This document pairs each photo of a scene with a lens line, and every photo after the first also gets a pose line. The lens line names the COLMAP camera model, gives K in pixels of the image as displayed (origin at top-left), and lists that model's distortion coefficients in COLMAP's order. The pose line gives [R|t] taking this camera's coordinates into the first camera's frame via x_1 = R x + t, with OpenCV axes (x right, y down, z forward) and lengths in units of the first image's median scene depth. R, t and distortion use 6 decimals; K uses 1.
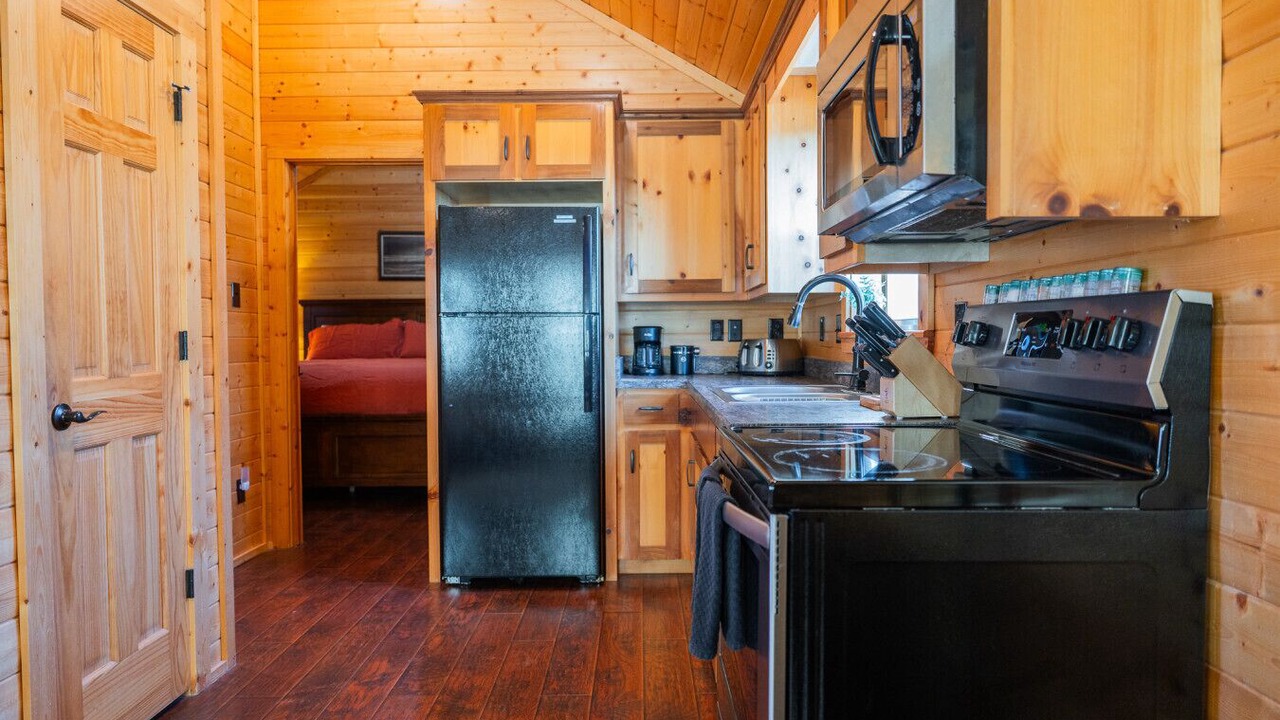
lens RADIAL K [[839.0, 0, 639.6], [0, 839.0, 358.0], [0, 0, 1]] dist [-0.007304, -0.001023]
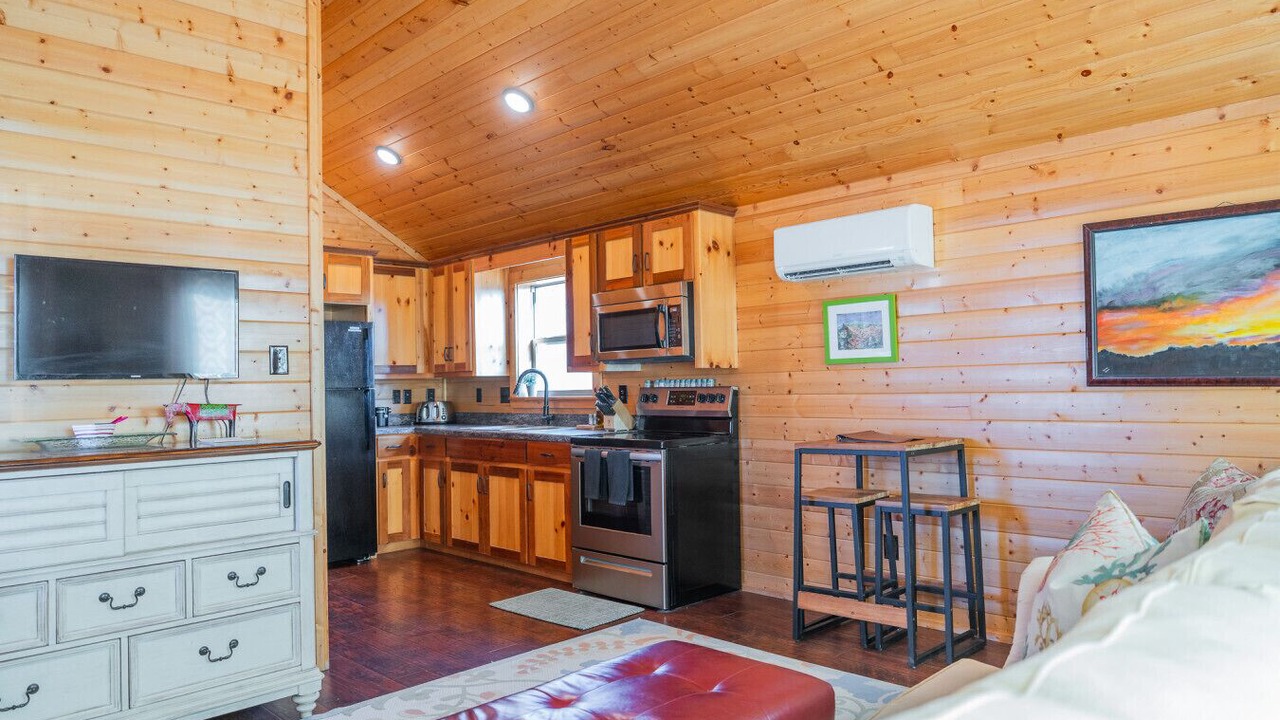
lens RADIAL K [[839.0, 0, 639.6], [0, 839.0, 358.0], [0, 0, 1]] dist [-0.007304, -0.001023]
pose [[0.714260, 0.013457, 0.699751, -0.785271], [0.034934, 0.997883, -0.054850, -0.004562], [-0.699008, 0.063622, 0.712278, -0.491123]]
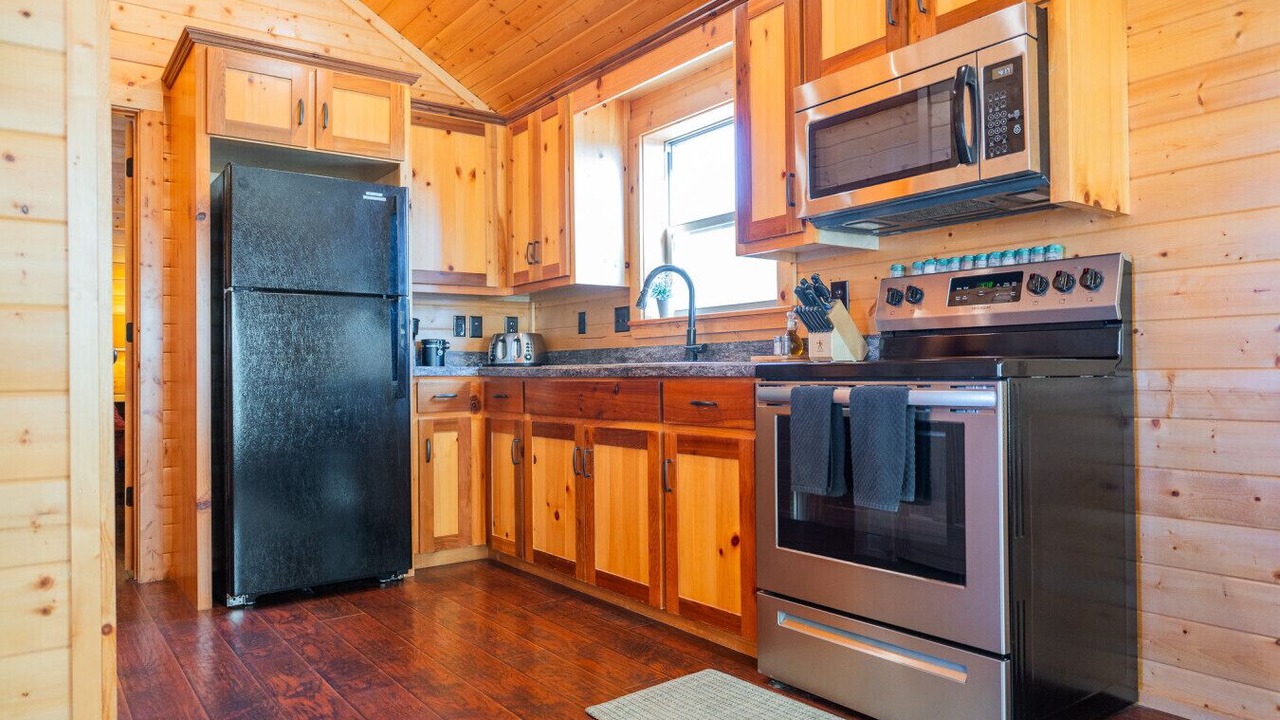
lens RADIAL K [[839.0, 0, 639.6], [0, 839.0, 358.0], [0, 0, 1]] dist [-0.007304, -0.001023]
pose [[0.802982, 0.006771, 0.595965, -0.398151], [0.022111, 0.998909, -0.041140, 0.061593], [-0.595594, 0.046212, 0.801956, 0.061441]]
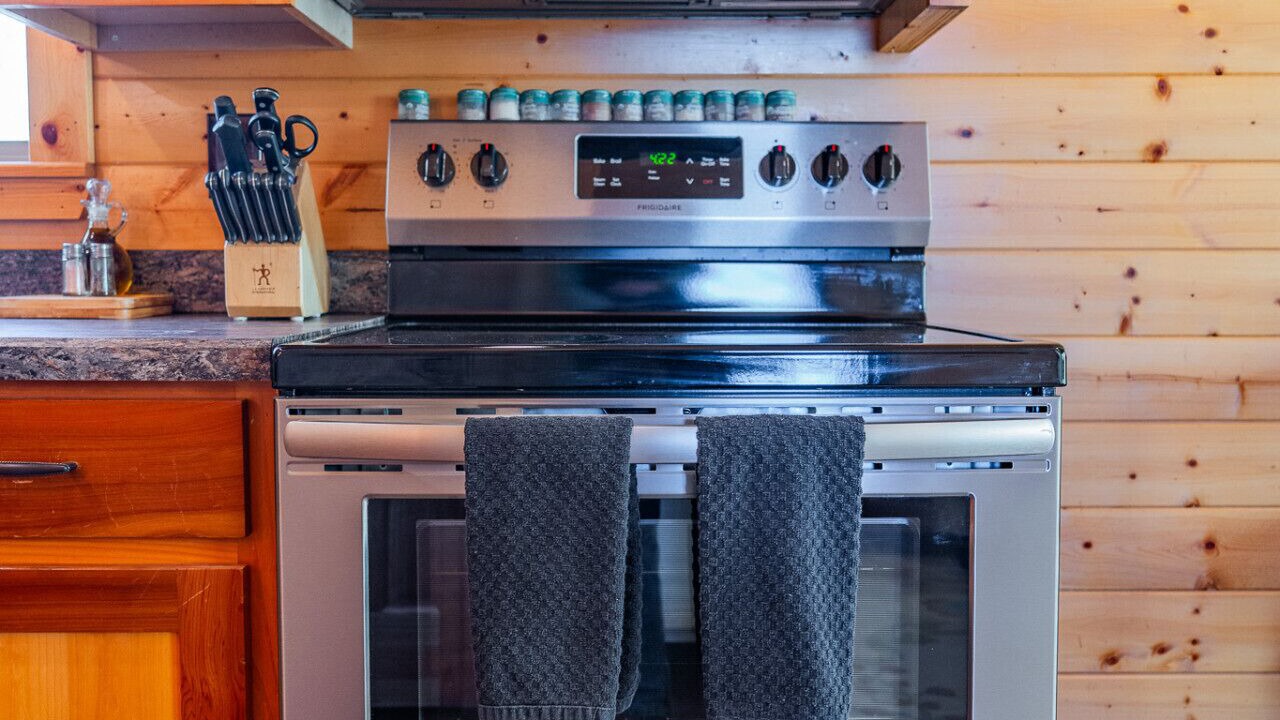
lens RADIAL K [[1251.9, 0, 640.0], [0, 1251.9, 360.0], [0, 0, 1]] dist [-0.002421, -0.007789]
pose [[0.001529, -0.066433, 0.997790, -0.259158], [0.026649, 0.997439, 0.066369, 0.027567], [-0.999644, 0.026488, 0.003295, 0.425359]]
